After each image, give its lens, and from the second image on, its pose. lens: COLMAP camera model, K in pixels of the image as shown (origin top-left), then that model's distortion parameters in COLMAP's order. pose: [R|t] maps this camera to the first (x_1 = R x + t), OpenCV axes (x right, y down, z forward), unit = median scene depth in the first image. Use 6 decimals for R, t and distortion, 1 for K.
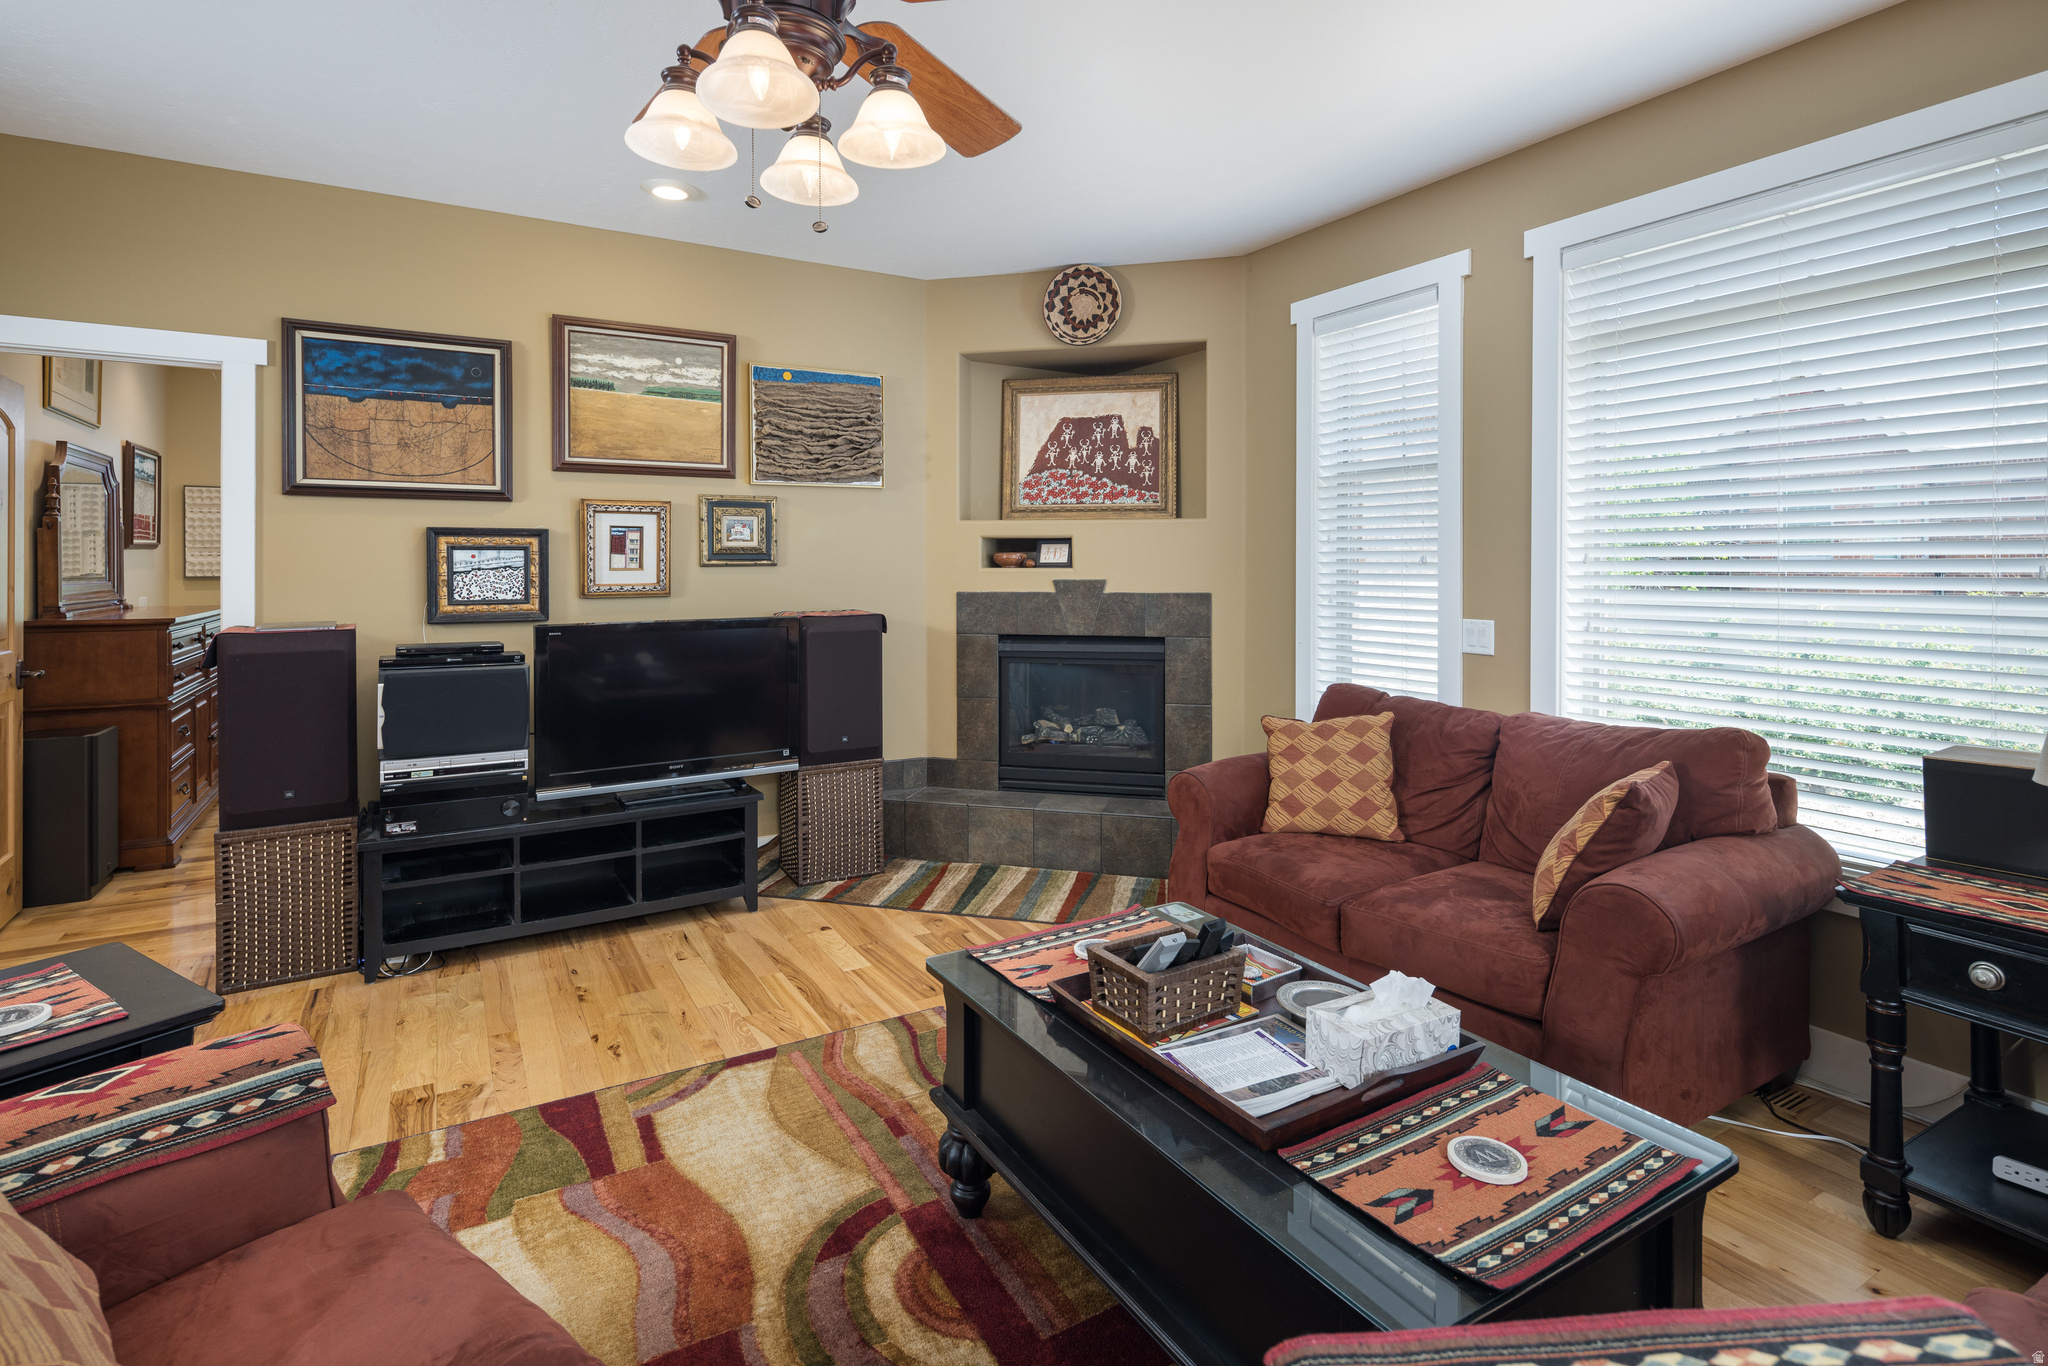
lens RADIAL K [[990.0, 0, 1022.2], [0, 990.0, 571.4], [0, 0, 1]] dist [0.001000, -0.000161]
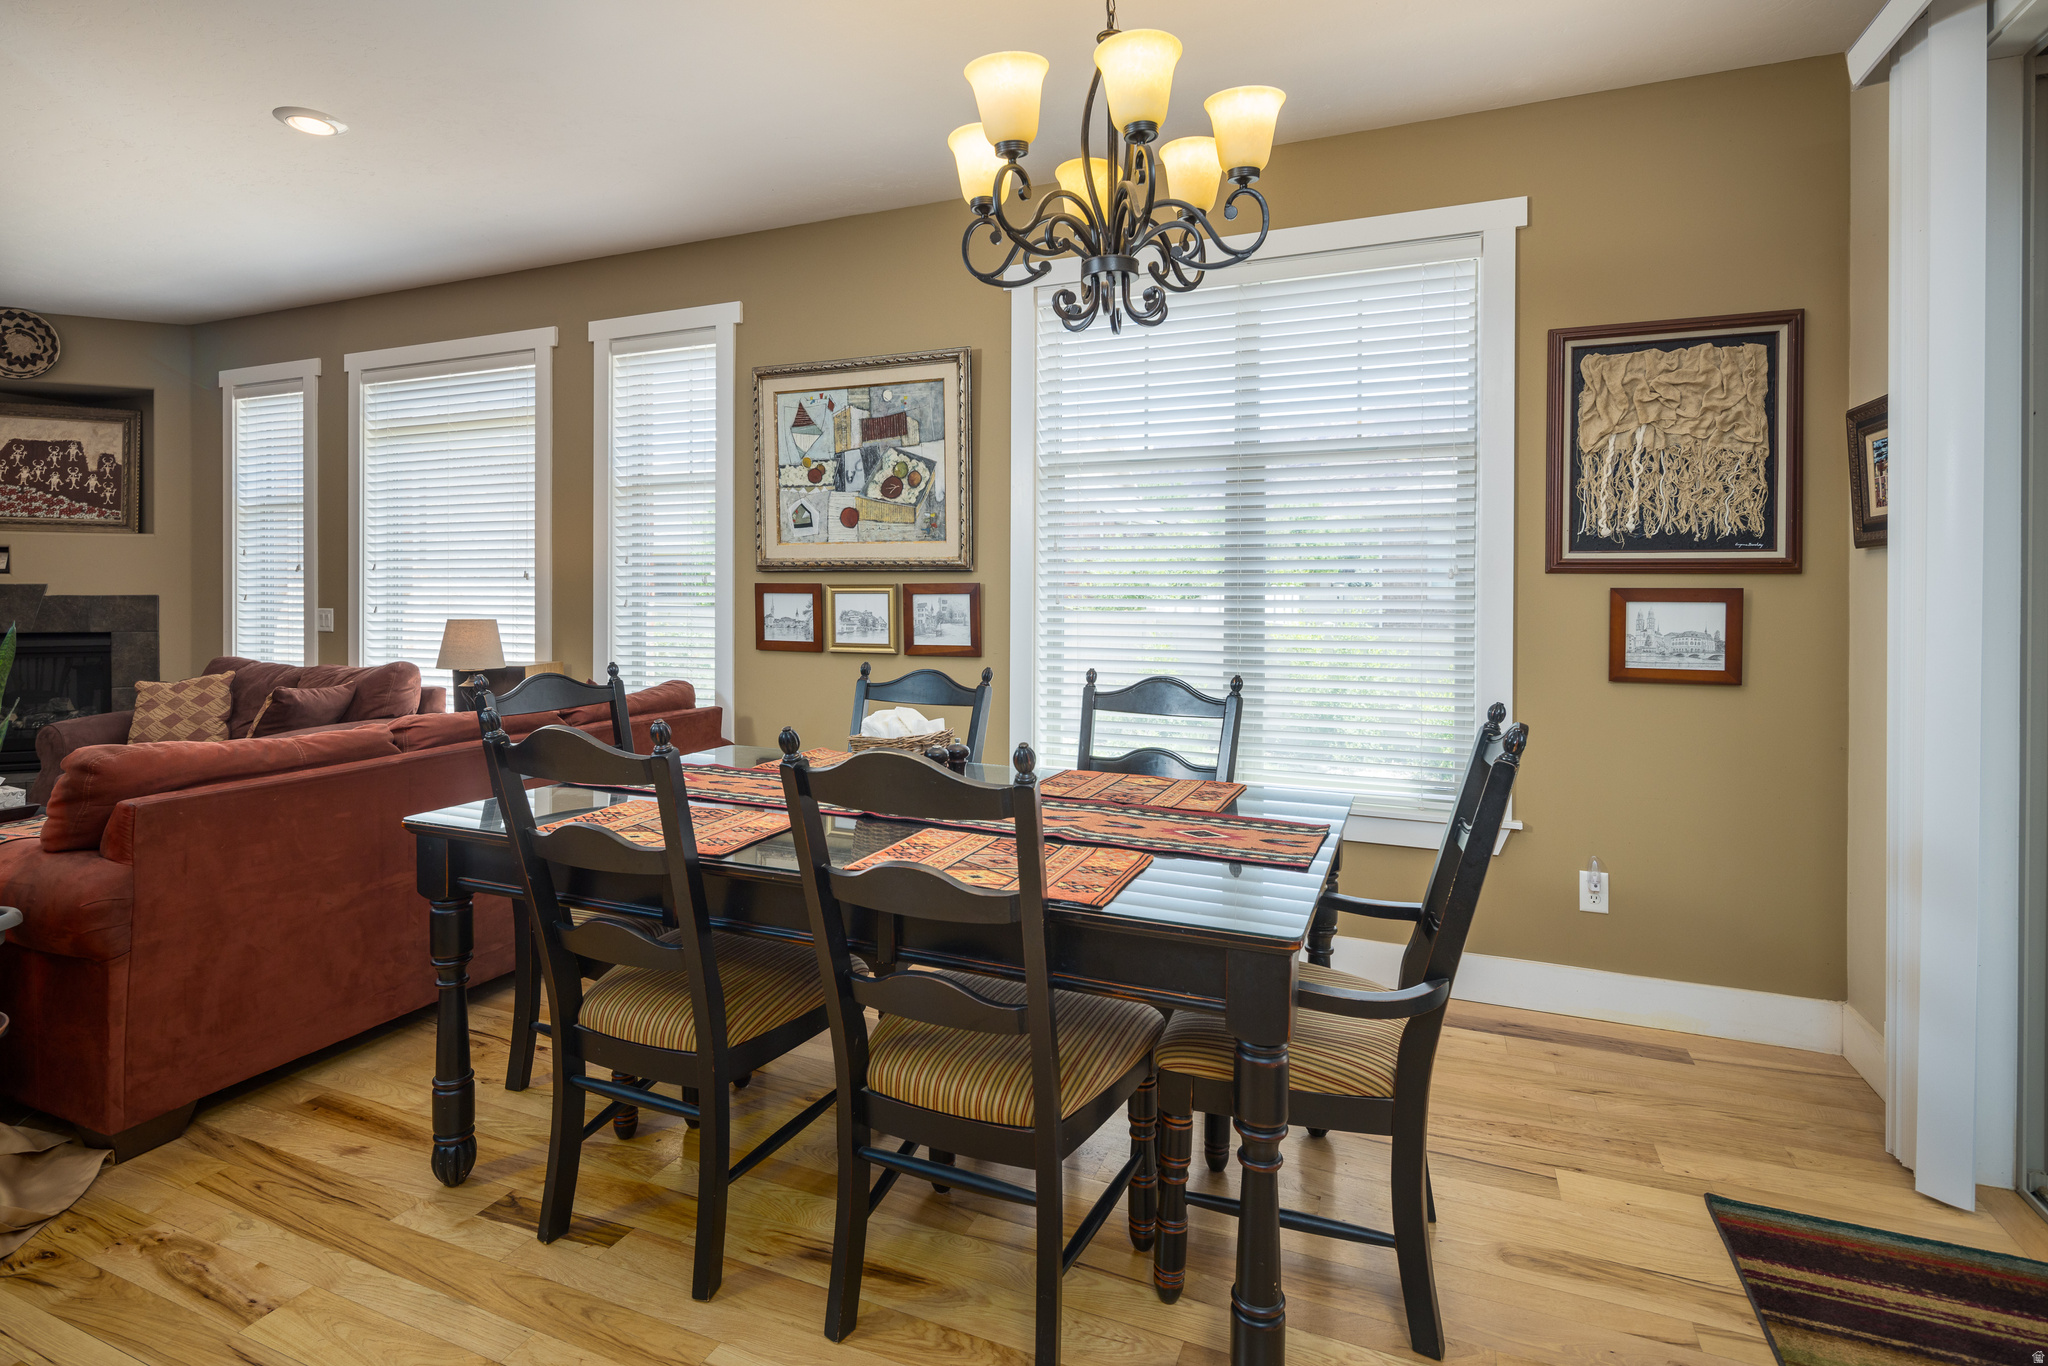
lens RADIAL K [[993.0, 0, 1014.4], [0, 993.0, 599.7], [0, 0, 1]] dist [0.008799, -0.006940]
pose [[0.799950, -0.001986, 0.600064, 0.290388], [-0.000195, 0.999994, 0.003570, 0.022222], [-0.600067, -0.002973, 0.799944, -0.607266]]
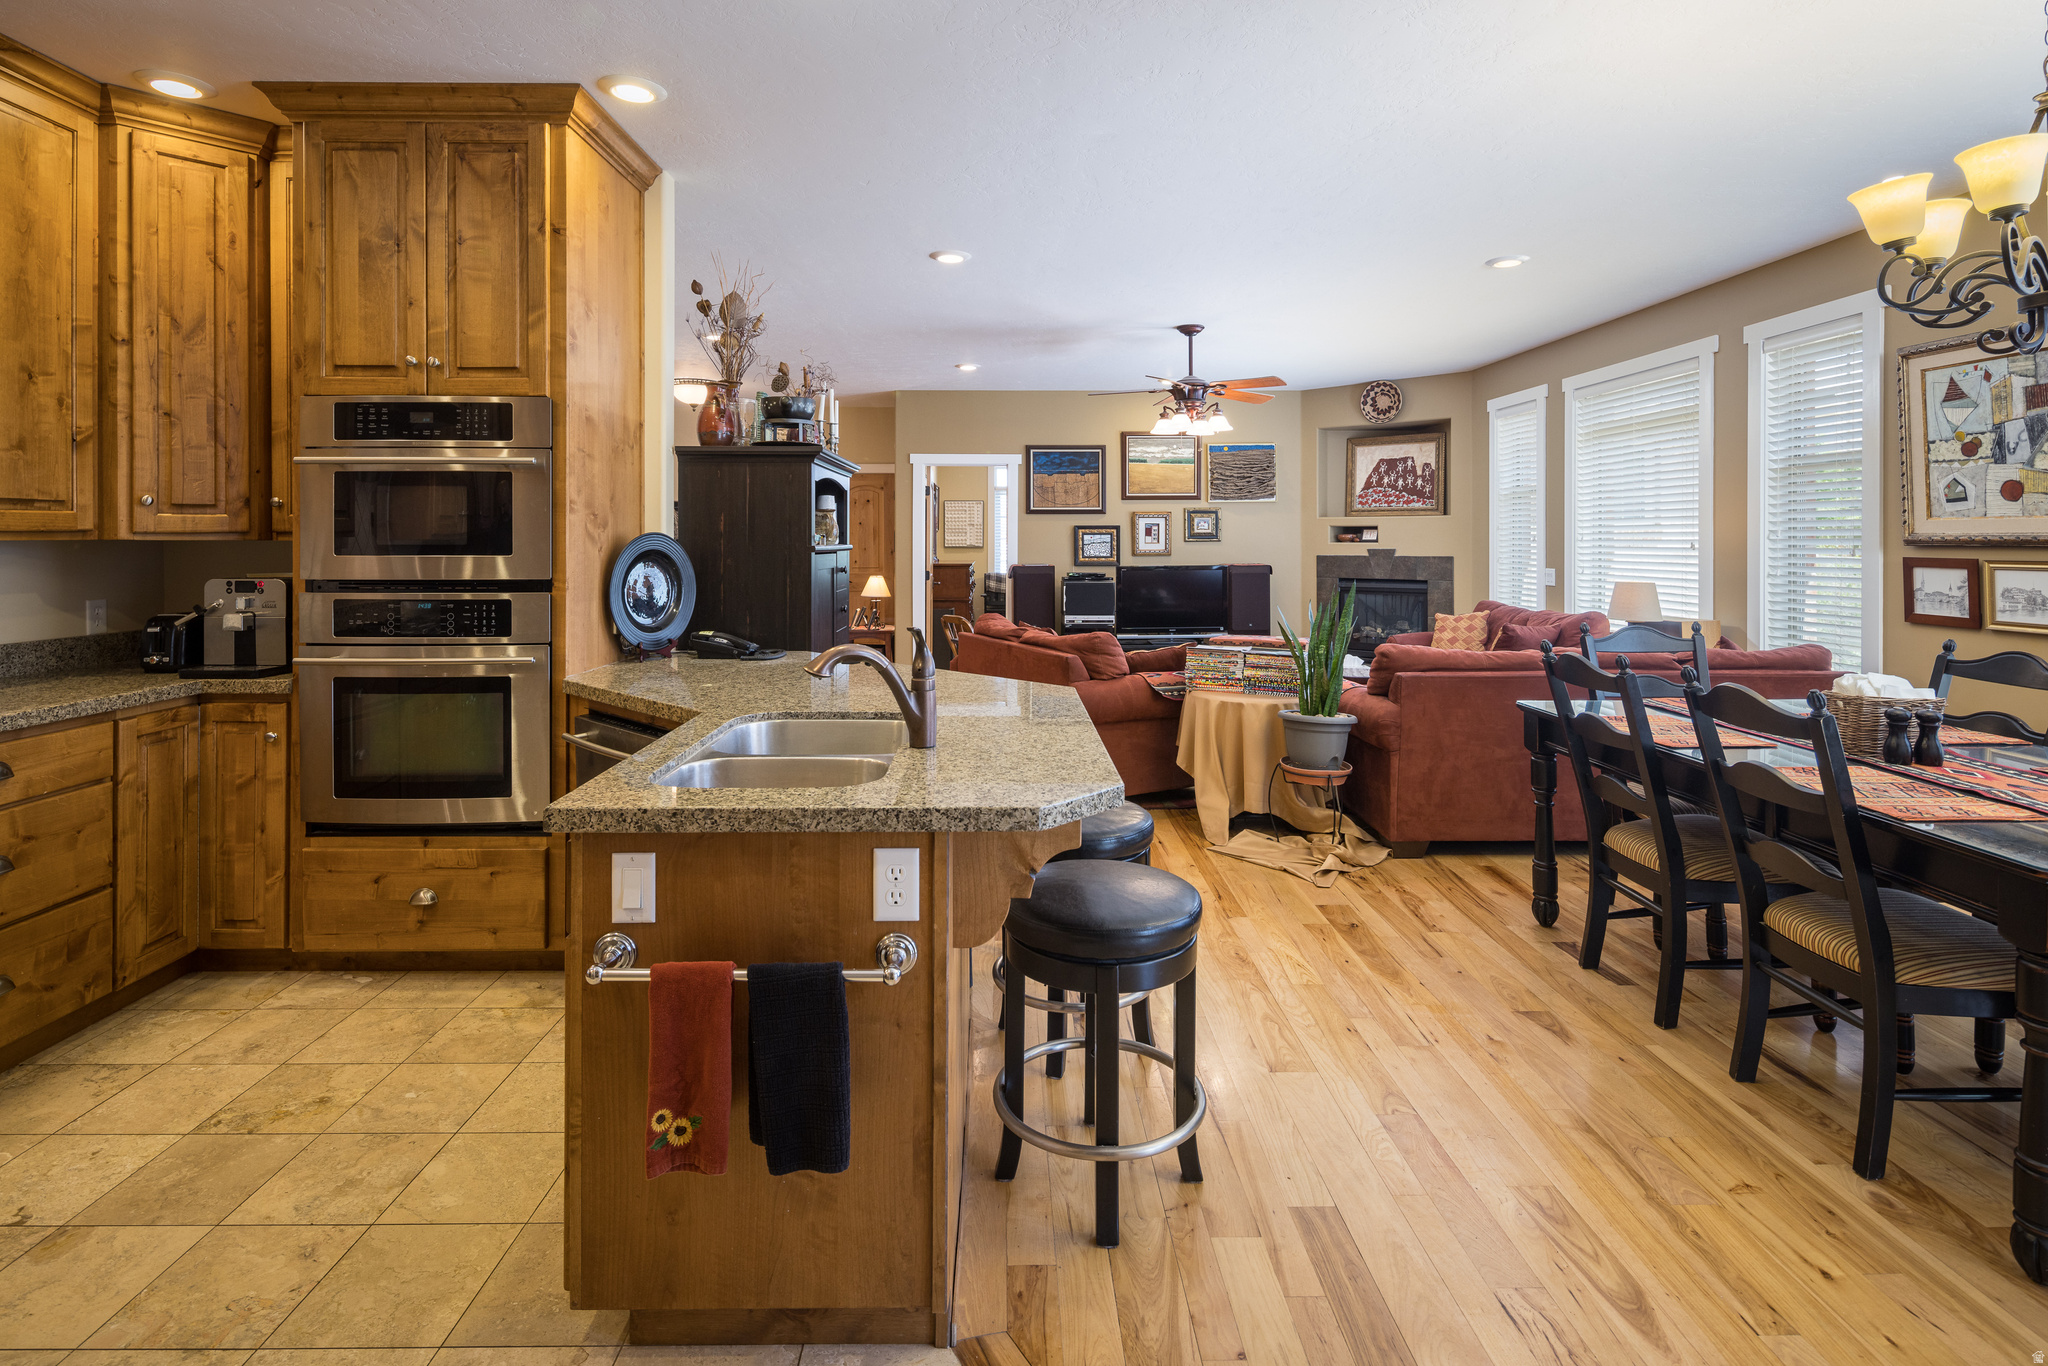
lens RADIAL K [[979.8, 0, 1007.3], [0, 979.8, 542.3], [0, 0, 1]] dist [0.004458, -0.004479]
pose [[0.863462, 0.000578, -0.504413, 0.380849], [-0.001789, 0.999997, -0.001915, 0.000624], [0.504410, 0.002556, 0.863460, -0.941785]]
